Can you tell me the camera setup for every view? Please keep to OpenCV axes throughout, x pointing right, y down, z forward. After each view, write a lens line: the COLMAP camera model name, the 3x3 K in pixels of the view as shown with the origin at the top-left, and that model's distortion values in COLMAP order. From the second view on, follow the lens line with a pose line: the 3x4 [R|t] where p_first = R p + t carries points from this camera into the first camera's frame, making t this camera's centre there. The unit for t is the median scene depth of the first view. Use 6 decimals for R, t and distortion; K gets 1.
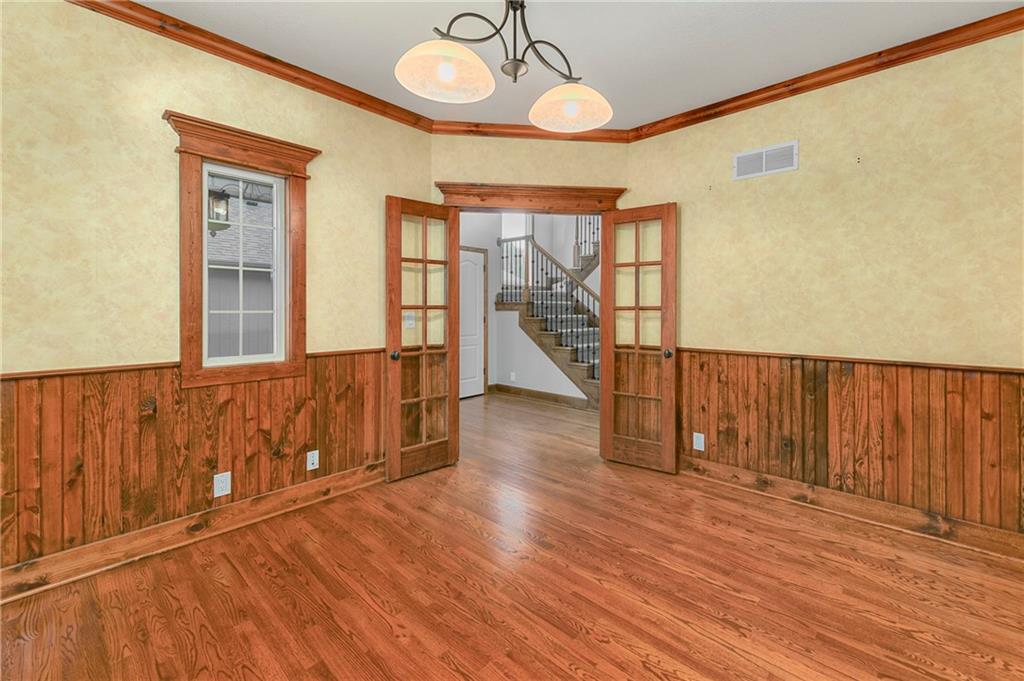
lens RADIAL K [[436.5, 0, 513.4], [0, 436.5, 309.3], [0, 0, 1]] dist [0.014832, -0.000023]
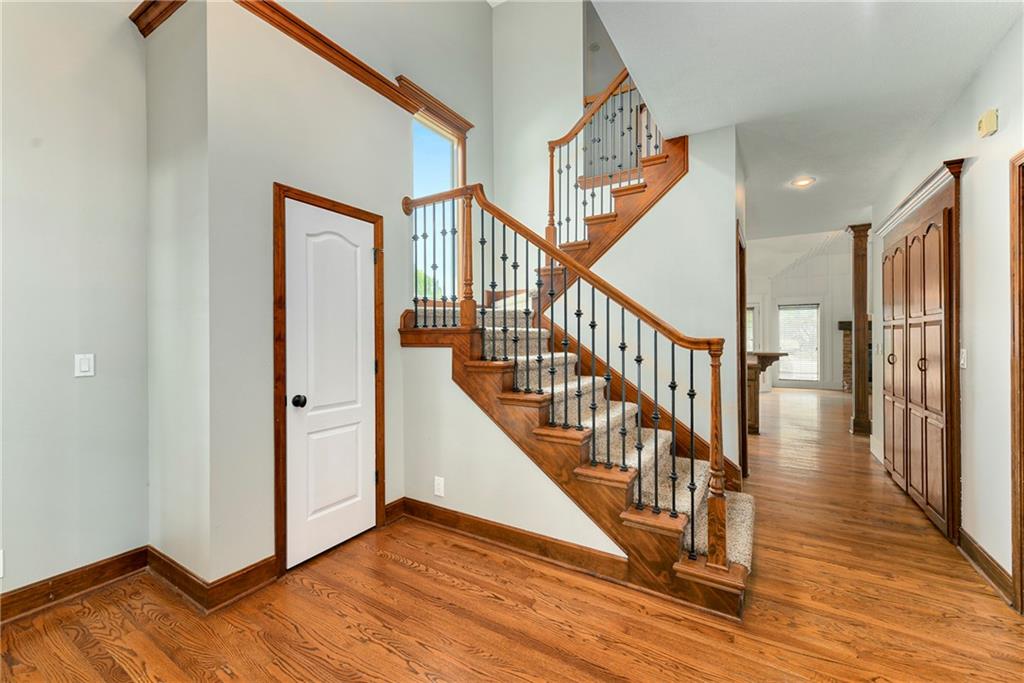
lens RADIAL K [[417.1, 0, 507.4], [0, 417.1, 339.1], [0, 0, 1]] dist [0.012961, -0.000024]
pose [[0.979795, -0.006778, 0.199888, -0.018558], [0.006682, 0.999977, 0.001158, -0.005224], [-0.199891, 0.000201, 0.979818, 0.536331]]
